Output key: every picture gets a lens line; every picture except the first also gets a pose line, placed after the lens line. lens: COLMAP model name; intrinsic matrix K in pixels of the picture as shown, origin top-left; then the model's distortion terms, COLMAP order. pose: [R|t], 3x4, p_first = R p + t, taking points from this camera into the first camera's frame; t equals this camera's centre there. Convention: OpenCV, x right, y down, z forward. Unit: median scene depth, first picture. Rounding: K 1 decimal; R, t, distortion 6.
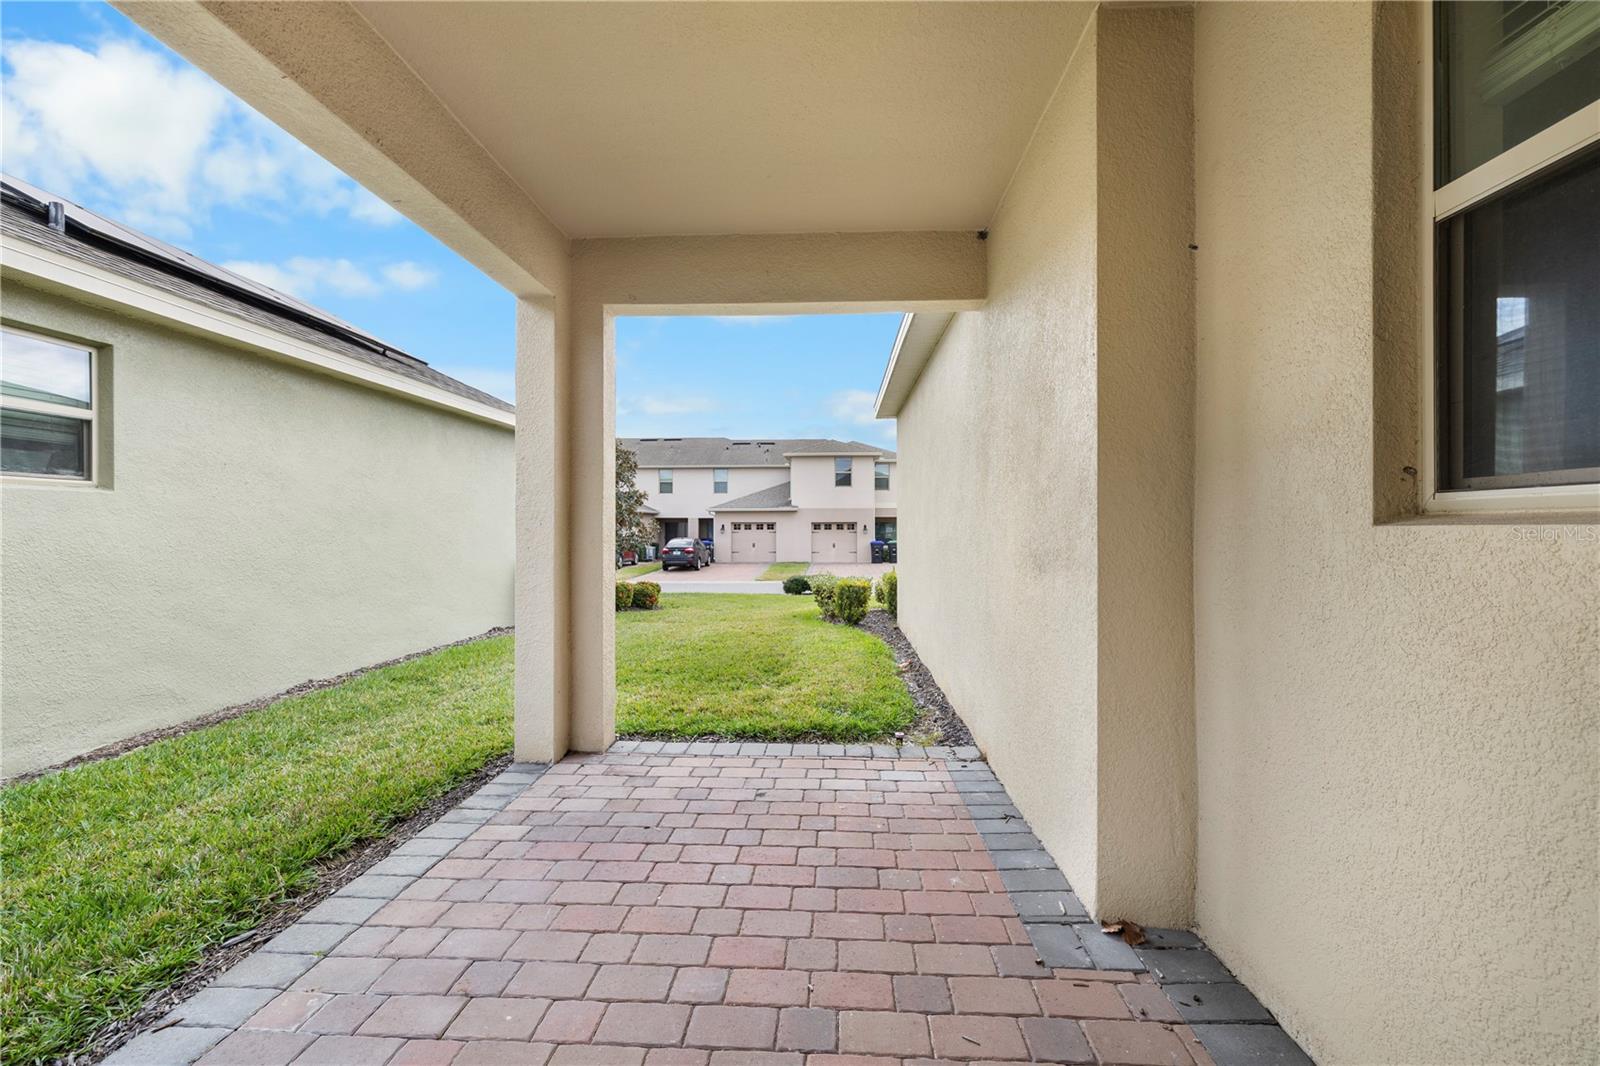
lens RADIAL K [[682.6, 0, 800.0], [0, 682.6, 533.0], [0, 0, 1]] dist [-0.000197, 0.000082]
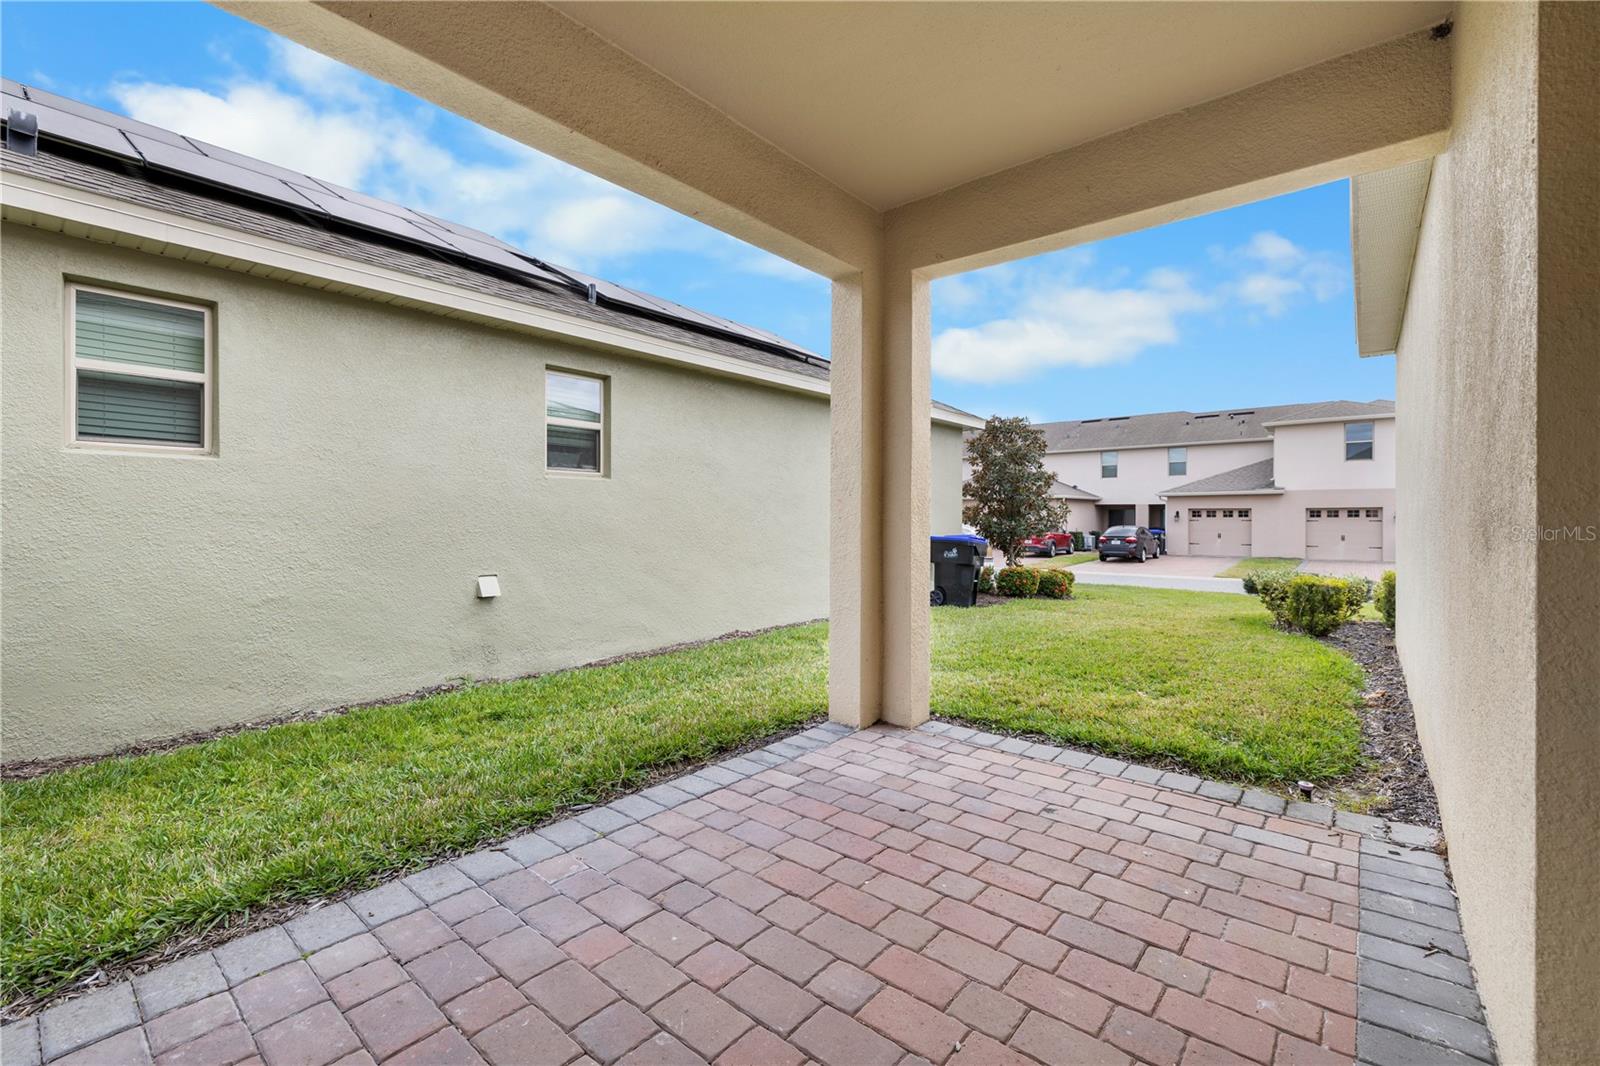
lens RADIAL K [[680.5, 0, 794.7], [0, 680.5, 522.2], [0, 0, 1]] dist [0.000878, 0.000111]
pose [[0.794779, 0.005918, -0.606870, 0.154605], [-0.006653, 0.999977, 0.001038, 0.023753], [0.606862, 0.003213, 0.794800, 0.111958]]
